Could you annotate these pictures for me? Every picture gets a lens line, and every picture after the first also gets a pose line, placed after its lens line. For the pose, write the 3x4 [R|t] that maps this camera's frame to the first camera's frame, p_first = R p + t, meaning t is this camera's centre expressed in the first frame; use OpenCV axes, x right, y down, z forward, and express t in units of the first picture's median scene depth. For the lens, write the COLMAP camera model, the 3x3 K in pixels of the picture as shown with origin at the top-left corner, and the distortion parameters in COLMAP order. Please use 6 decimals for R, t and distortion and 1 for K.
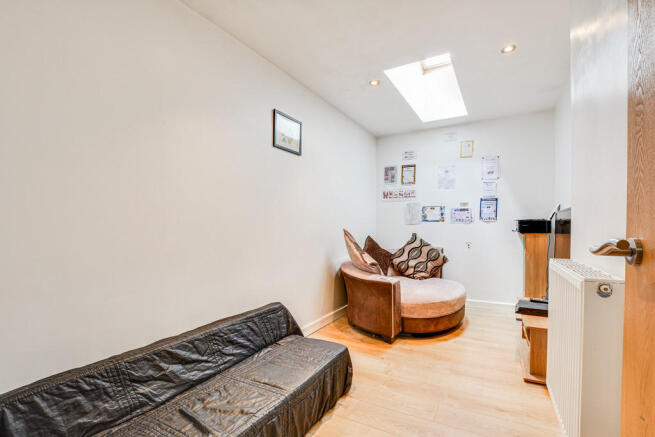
lens RADIAL K [[295.1, 0, 327.9], [0, 295.1, 221.7], [0, 0, 1]] dist [-0.023456, 0.001013]
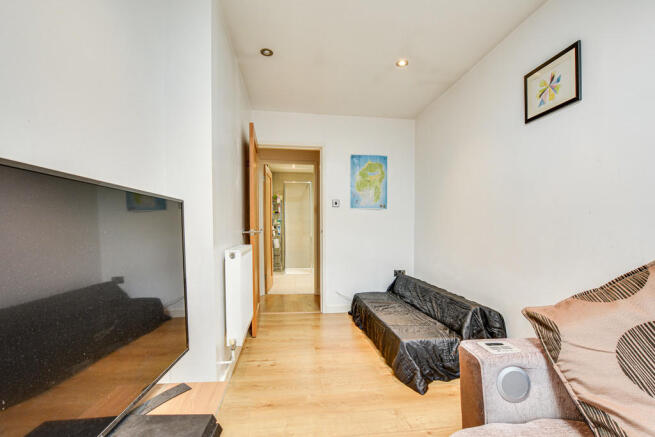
lens RADIAL K [[295.1, 0, 327.2], [0, 295.1, 223.1], [0, 0, 1]] dist [-0.023456, 0.001013]
pose [[-0.796193, -0.007497, -0.604996, 0.990483], [0.006120, 0.999772, -0.020442, 0.029895], [0.605011, -0.019978, -0.795966, 1.821519]]
